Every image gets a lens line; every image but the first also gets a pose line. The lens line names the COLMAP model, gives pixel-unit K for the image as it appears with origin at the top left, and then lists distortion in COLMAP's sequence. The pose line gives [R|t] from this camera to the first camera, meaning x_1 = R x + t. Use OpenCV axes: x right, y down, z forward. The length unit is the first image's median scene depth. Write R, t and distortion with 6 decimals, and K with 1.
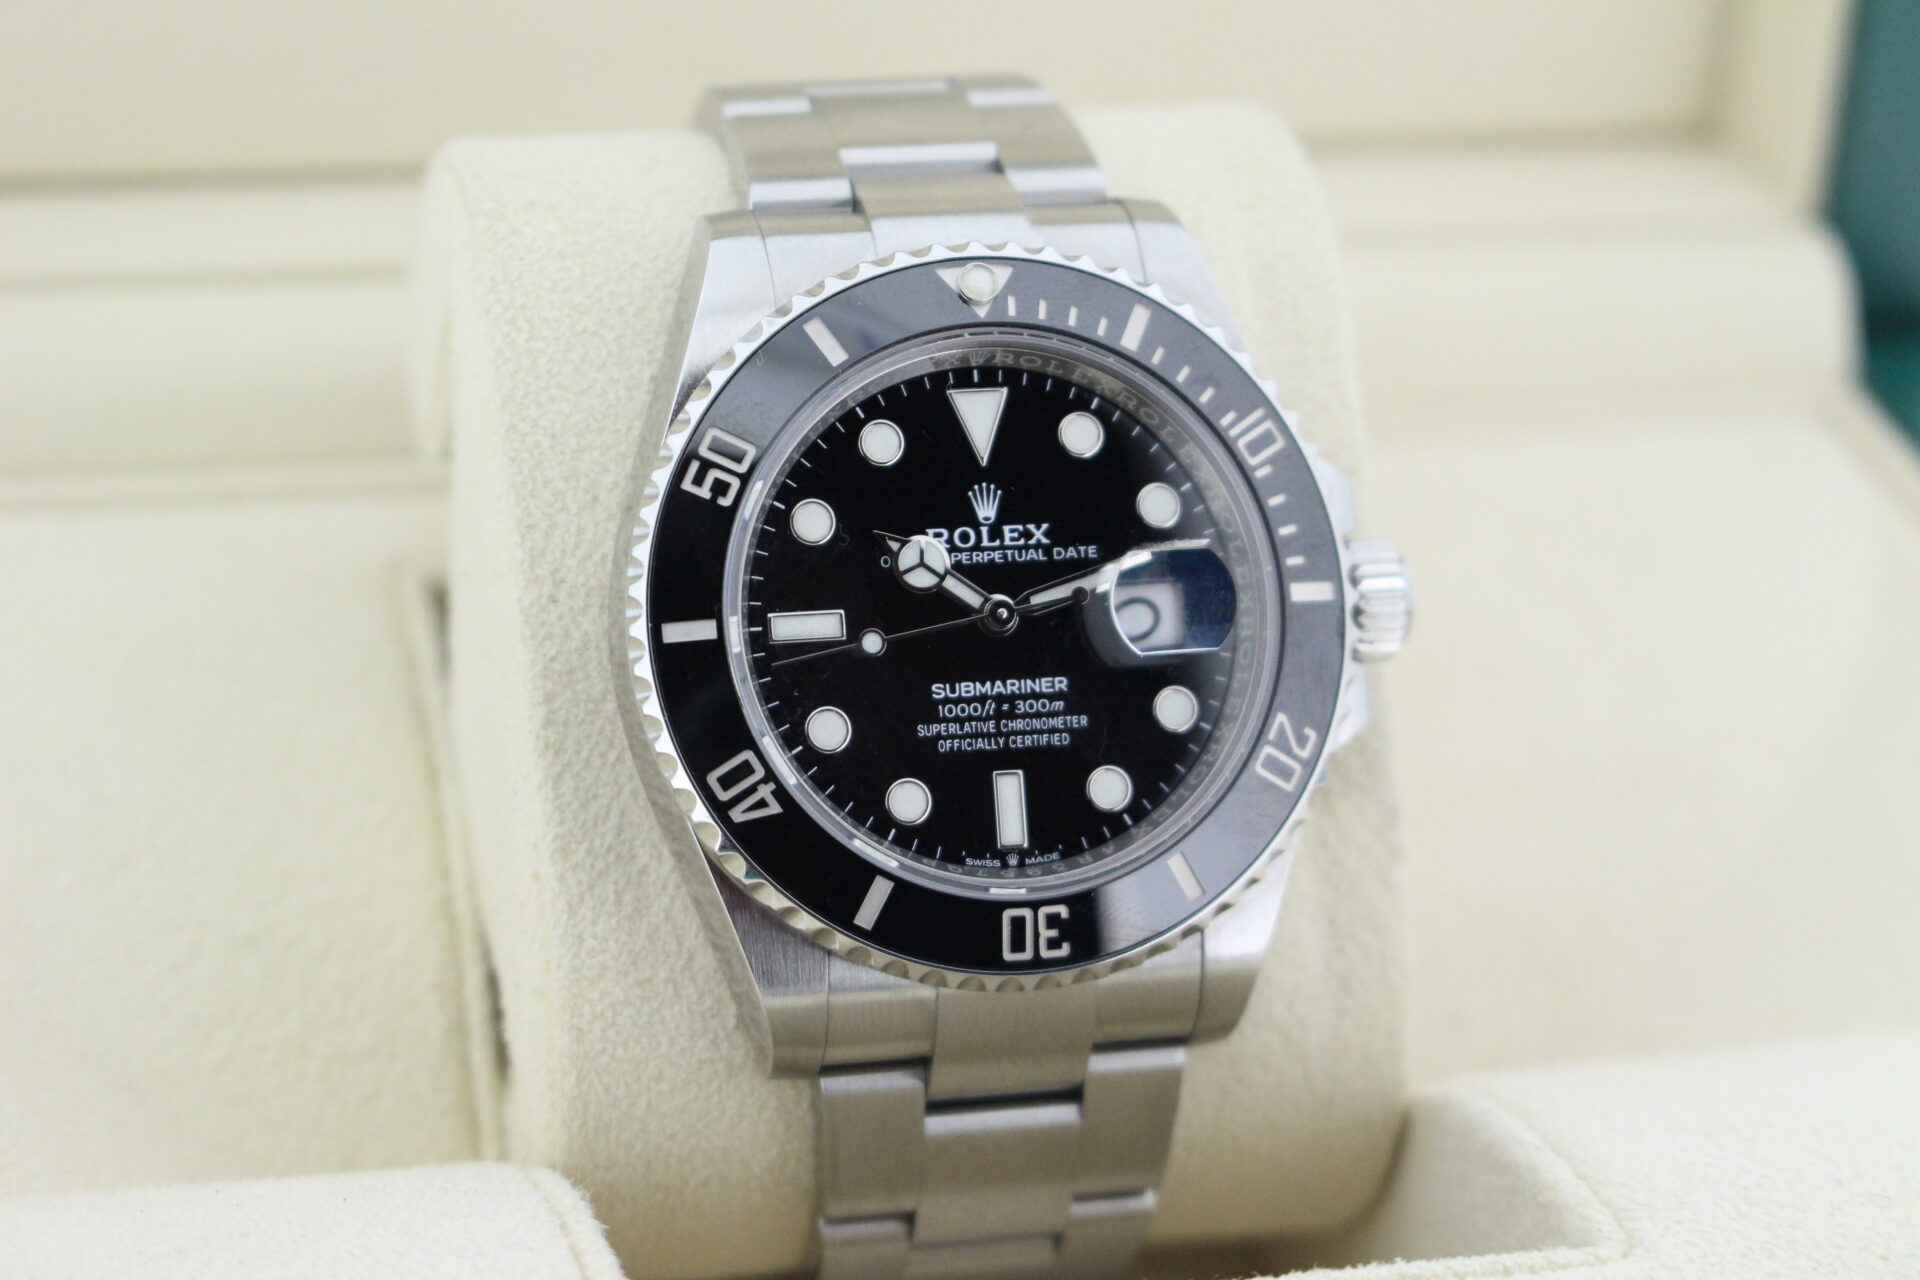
lens RADIAL K [[4470.9, 0, 949.8], [0, 4470.9, 649.5], [0, 0, 1]] dist [0.473364, 0.000000]
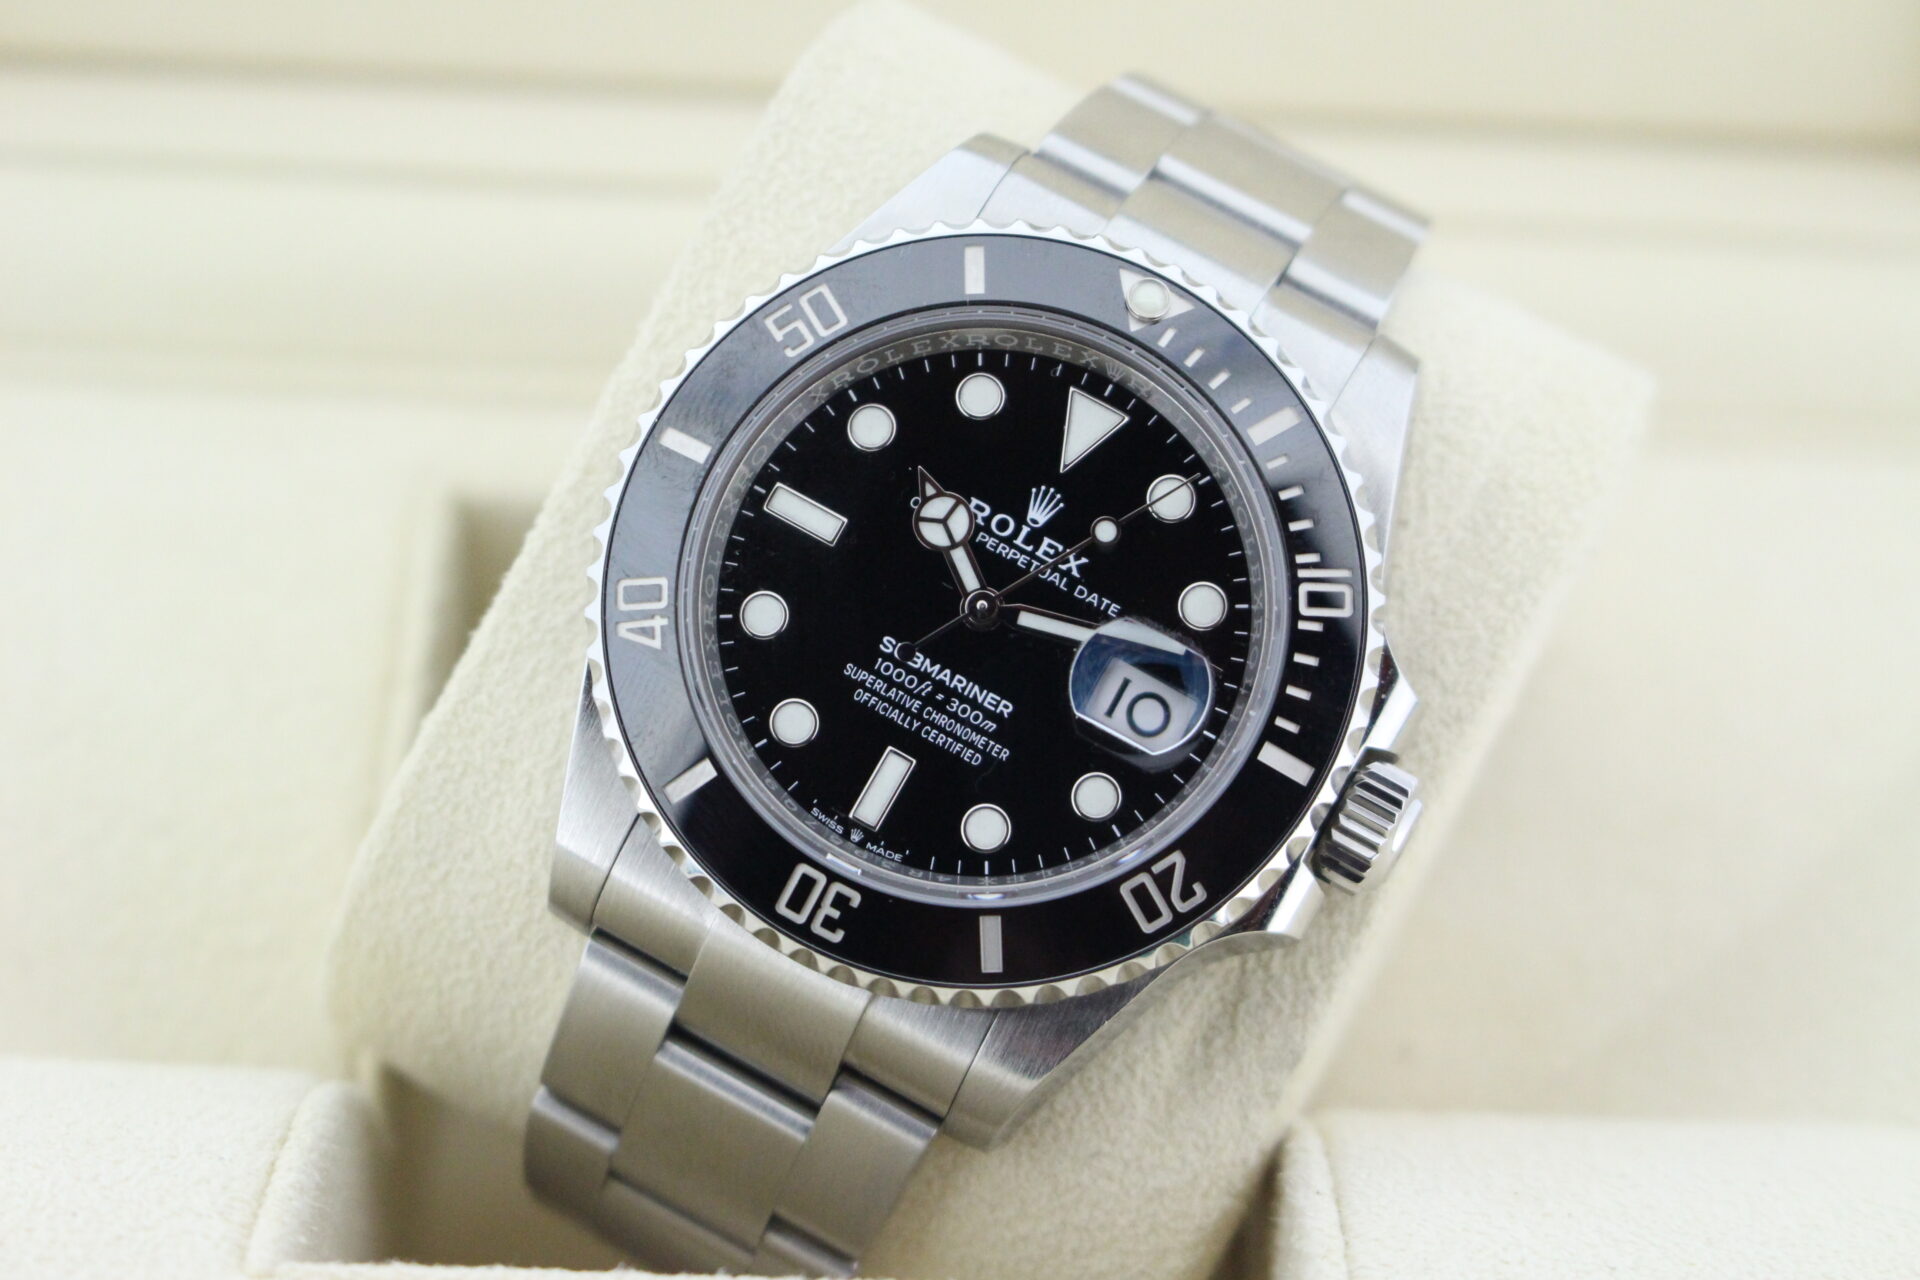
lens RADIAL K [[4470.9, 0, 953.5], [0, 4470.9, 630.9], [0, 0, 1]] dist [0.473364, 0.000000]
pose [[0.793332, 0.484458, -0.368680, 0.354172], [-0.526104, 0.850292, -0.014766, 0.013428], [0.306332, 0.205679, 0.929439, 0.120708]]
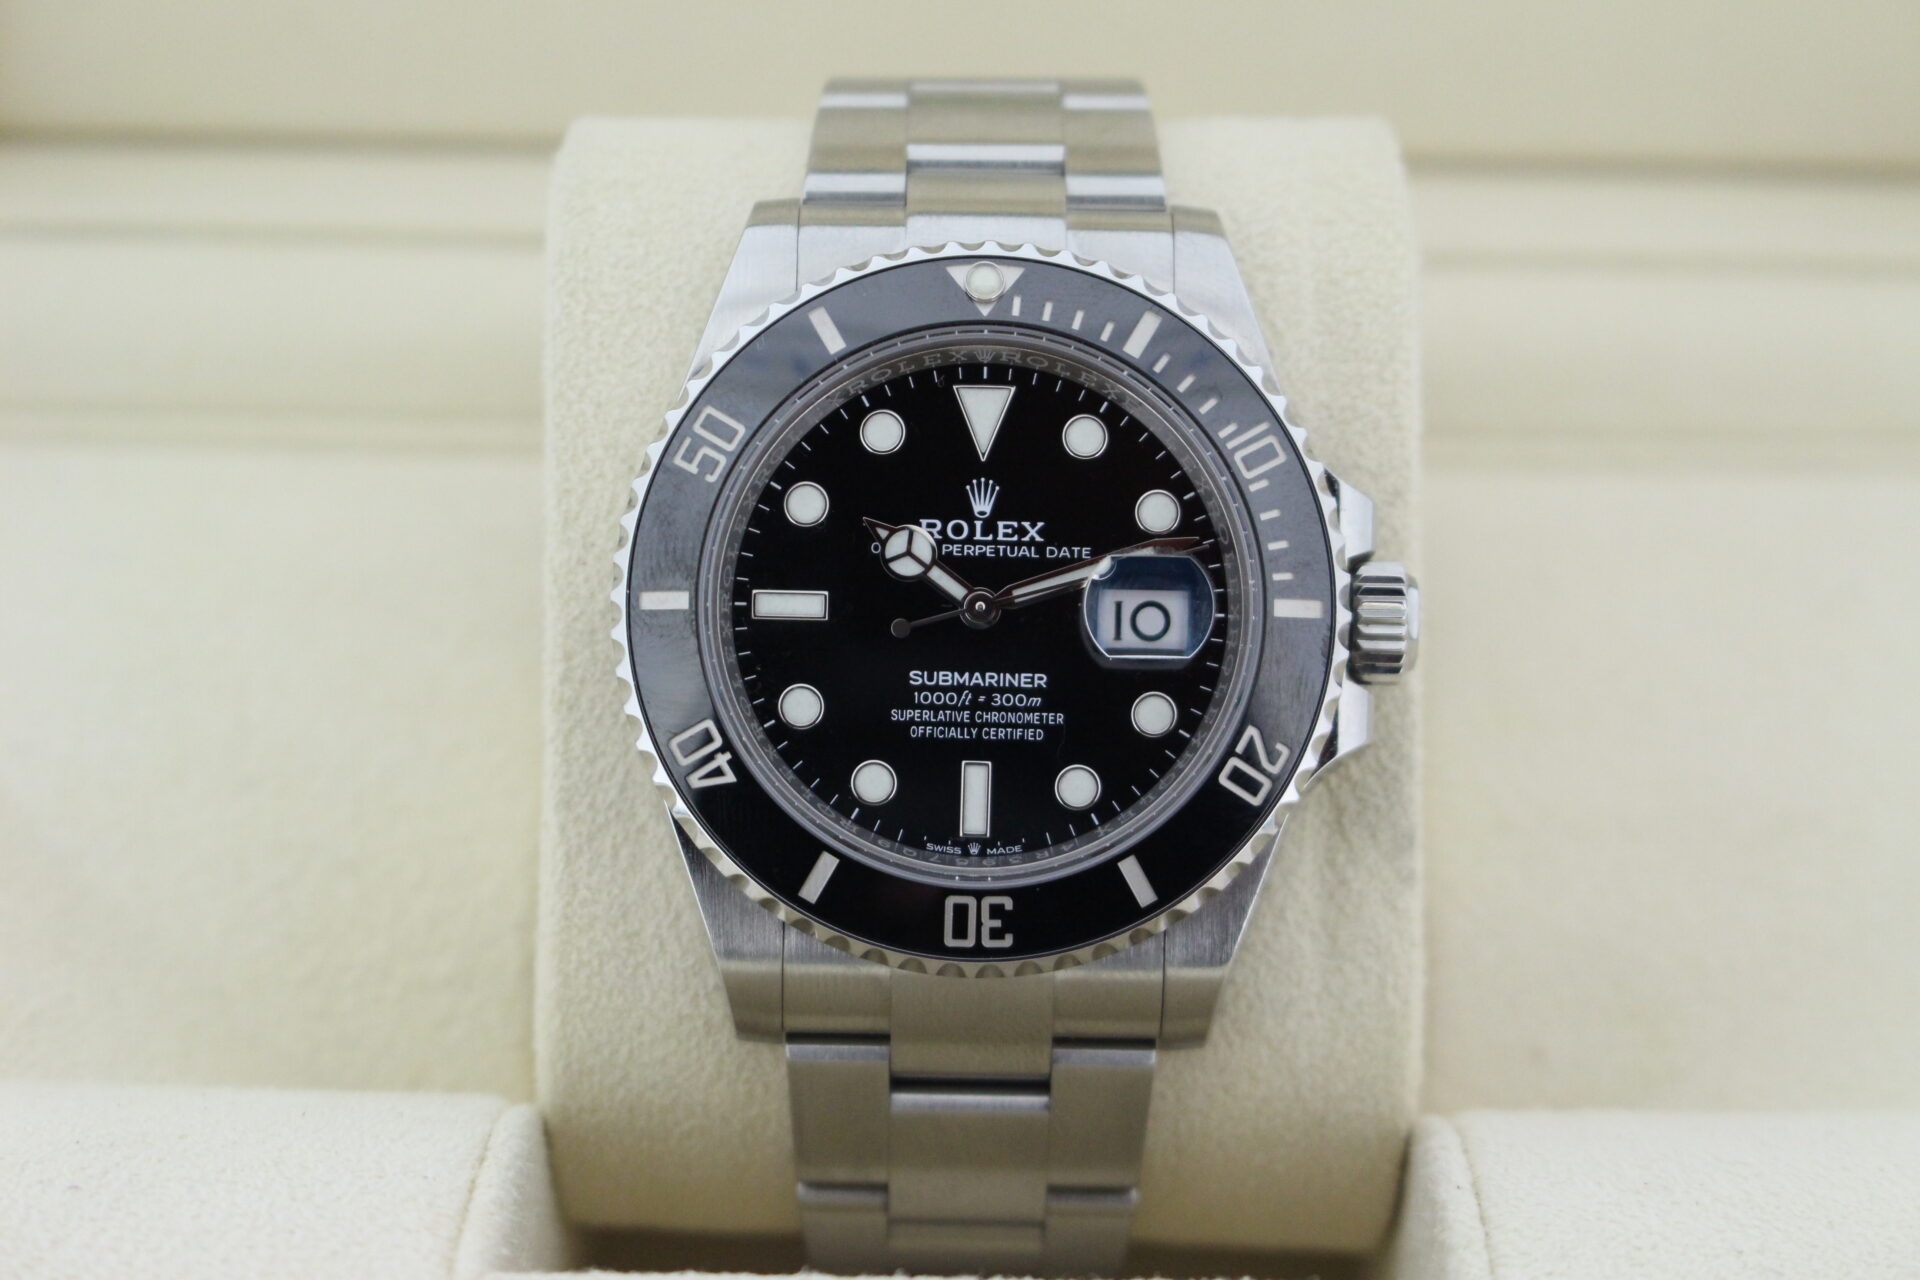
lens RADIAL K [[4470.9, 0, 952.2], [0, 4470.9, 639.9], [0, 0, 1]] dist [0.473364, 0.000000]
pose [[0.966507, 0.076148, -0.245084, 0.253290], [-0.076148, 0.997051, 0.009493, -0.009569], [0.245084, 0.009488, 0.969455, 0.011118]]
